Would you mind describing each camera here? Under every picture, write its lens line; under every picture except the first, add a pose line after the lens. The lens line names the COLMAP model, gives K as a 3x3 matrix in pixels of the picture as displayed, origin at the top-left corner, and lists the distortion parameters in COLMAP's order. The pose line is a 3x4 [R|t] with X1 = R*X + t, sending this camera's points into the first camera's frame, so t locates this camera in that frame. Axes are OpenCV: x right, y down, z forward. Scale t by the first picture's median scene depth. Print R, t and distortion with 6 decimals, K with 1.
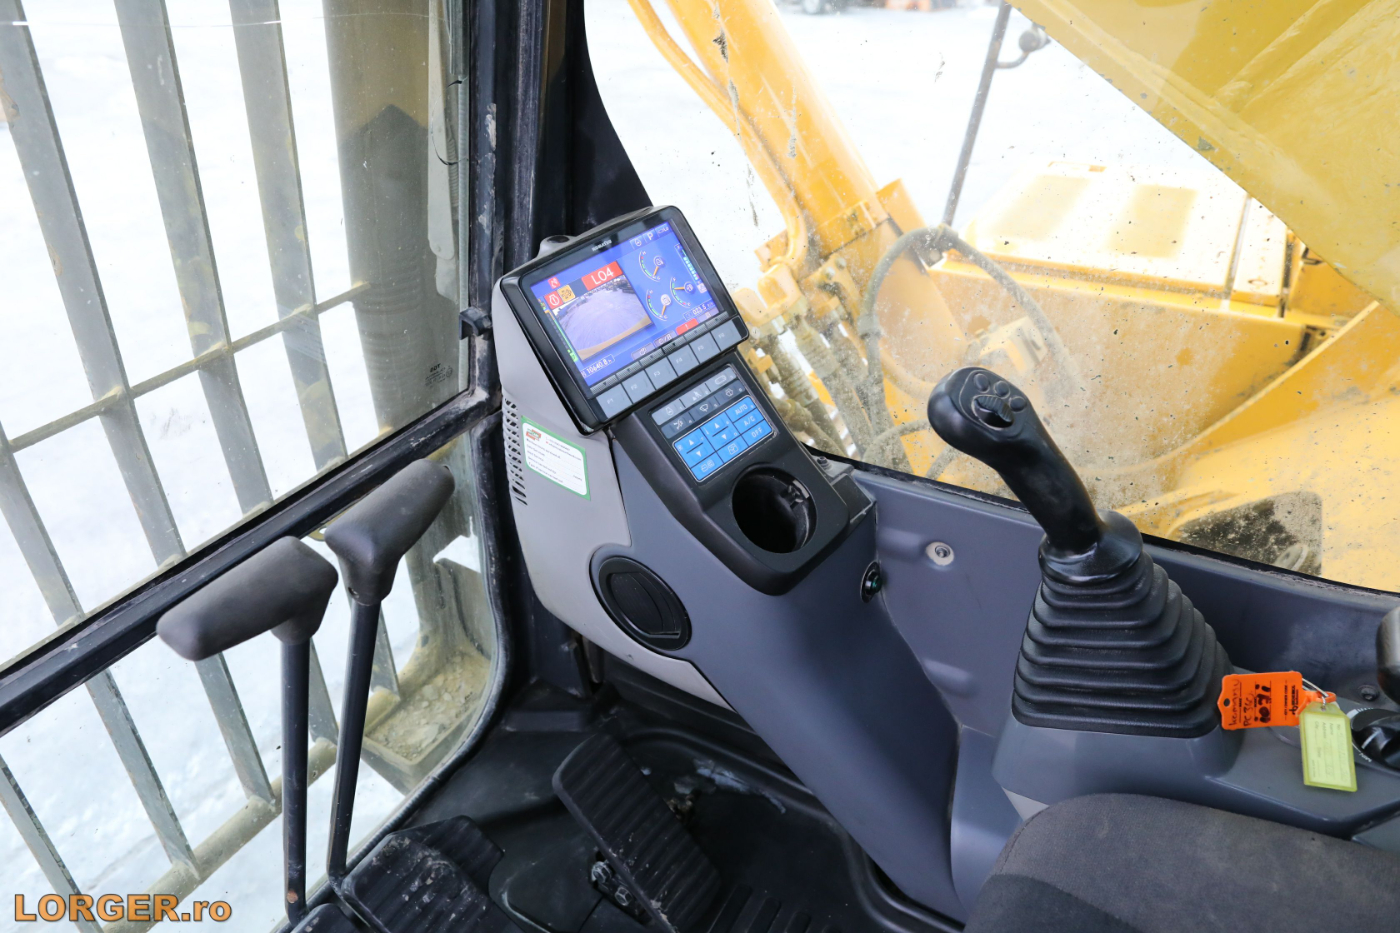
lens RADIAL K [[967.6, 0, 699.8], [0, 967.6, 463.0], [0, 0, 1]] dist [-0.032635, 0.015886]
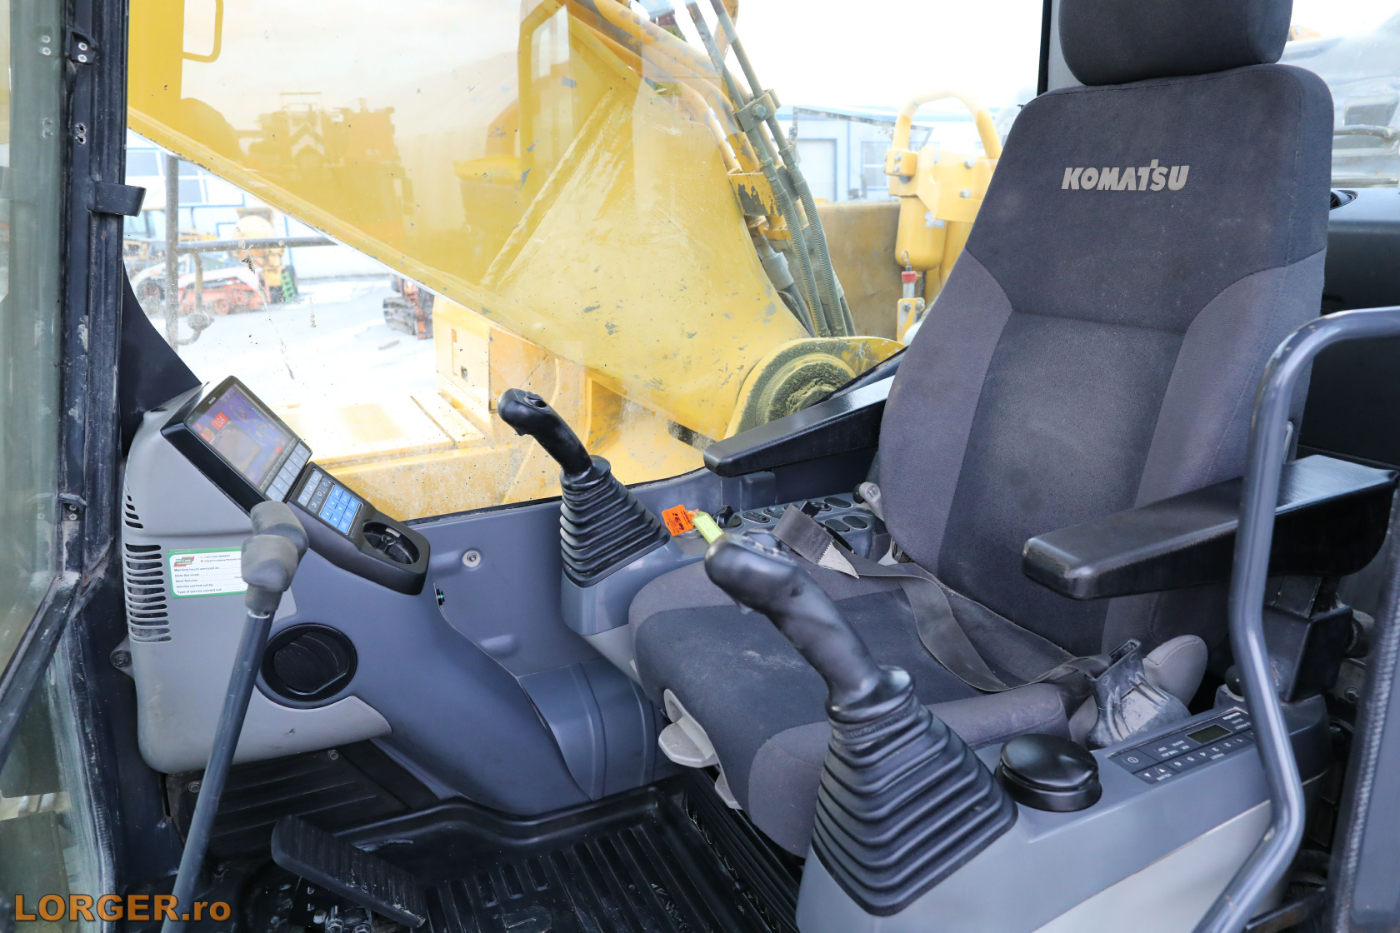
lens RADIAL K [[967.6, 0, 701.0], [0, 967.6, 471.0], [0, 0, 1]] dist [-0.032635, 0.015886]
pose [[0.581145, -0.215757, 0.784678, -0.755848], [0.436814, 0.896244, -0.077078, 0.260664], [-0.686632, 0.387552, 0.615093, -0.261779]]
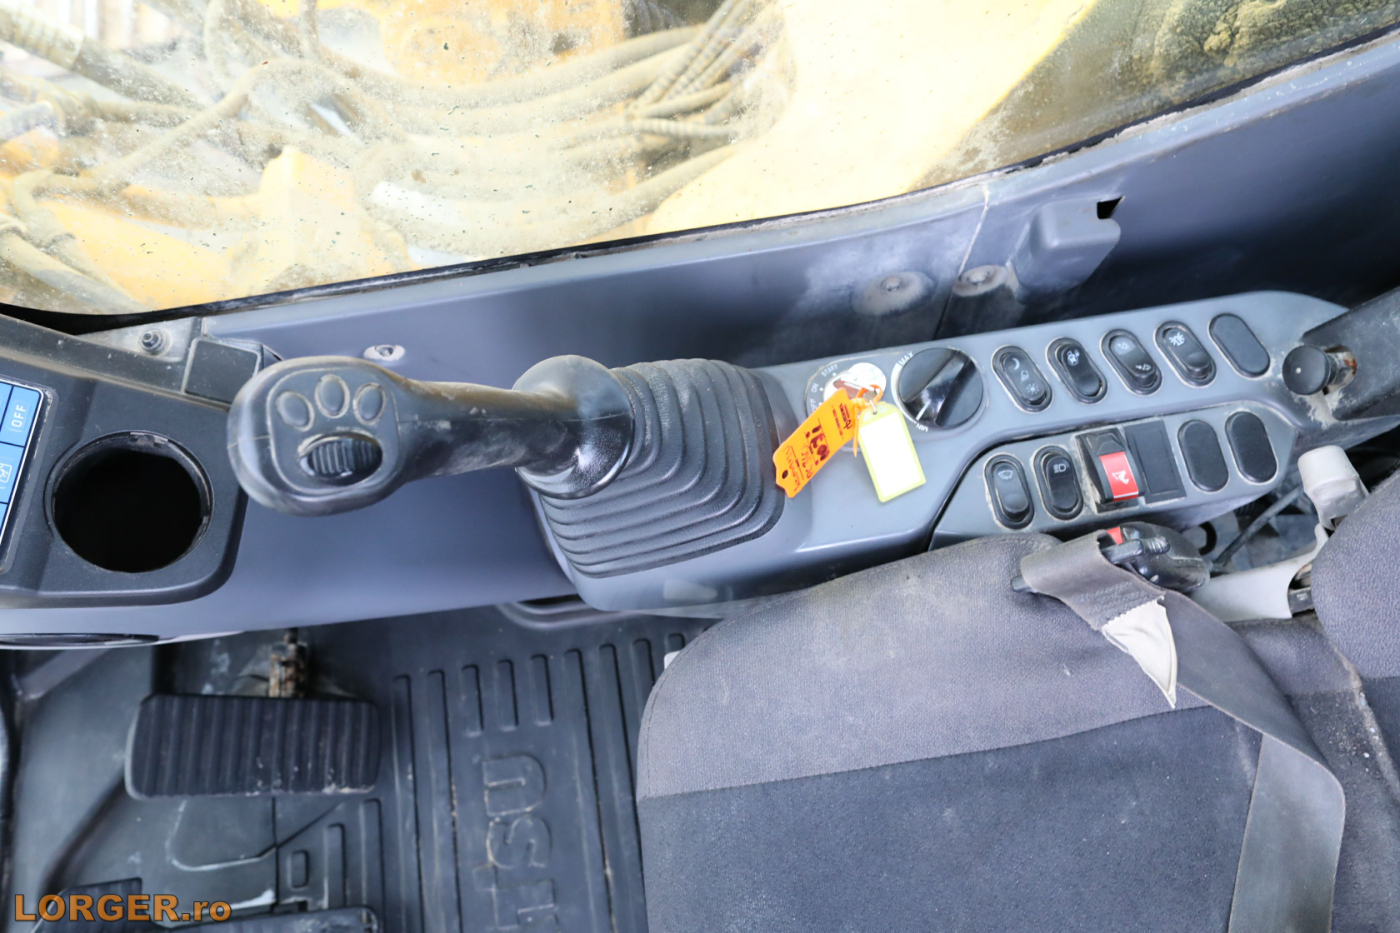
lens RADIAL K [[967.6, 0, 700.5], [0, 967.6, 461.9], [0, 0, 1]] dist [-0.032635, 0.015886]
pose [[0.783918, -0.585385, 0.206874, 0.251099], [0.332380, 0.677122, 0.656528, -0.259894], [-0.524401, -0.445904, 0.725378, 0.335075]]
